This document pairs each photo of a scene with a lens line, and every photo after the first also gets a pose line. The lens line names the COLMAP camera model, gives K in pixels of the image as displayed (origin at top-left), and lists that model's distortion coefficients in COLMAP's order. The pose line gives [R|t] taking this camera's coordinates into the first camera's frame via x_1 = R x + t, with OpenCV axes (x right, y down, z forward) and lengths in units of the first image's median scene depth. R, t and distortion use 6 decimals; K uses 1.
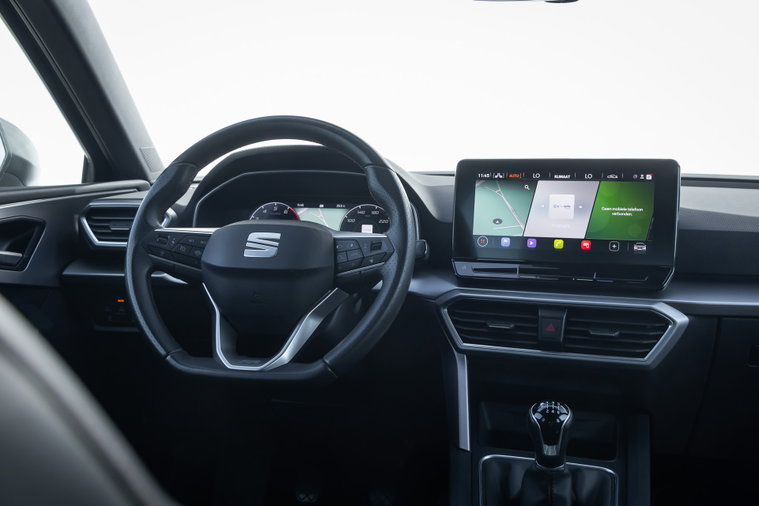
lens RADIAL K [[825.3, 0, 379.5], [0, 825.3, 253.0], [0, 0, 1]] dist [-0.004344, -0.017636]
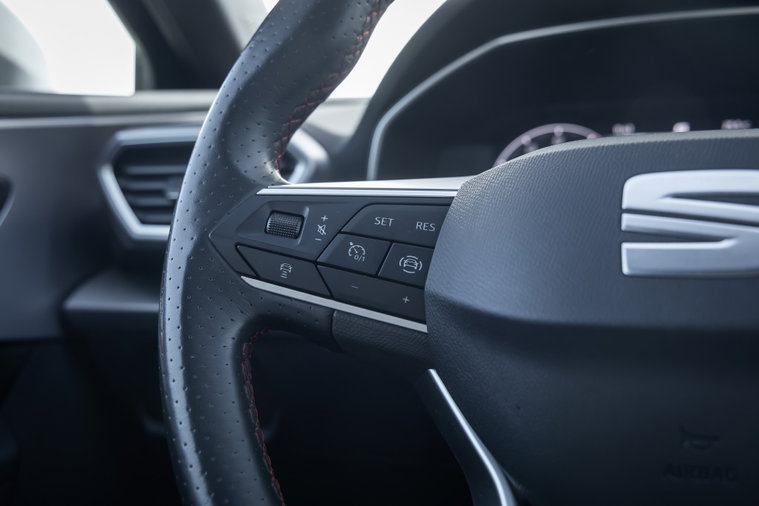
lens RADIAL K [[825.3, 0, 379.5], [0, 825.3, 253.0], [0, 0, 1]] dist [-0.004344, -0.017636]
pose [[0.985662, -0.040735, -0.163743, -0.184598], [0.042136, 0.999099, 0.005090, -0.005710], [0.163388, -0.011916, 0.986490, 0.723465]]
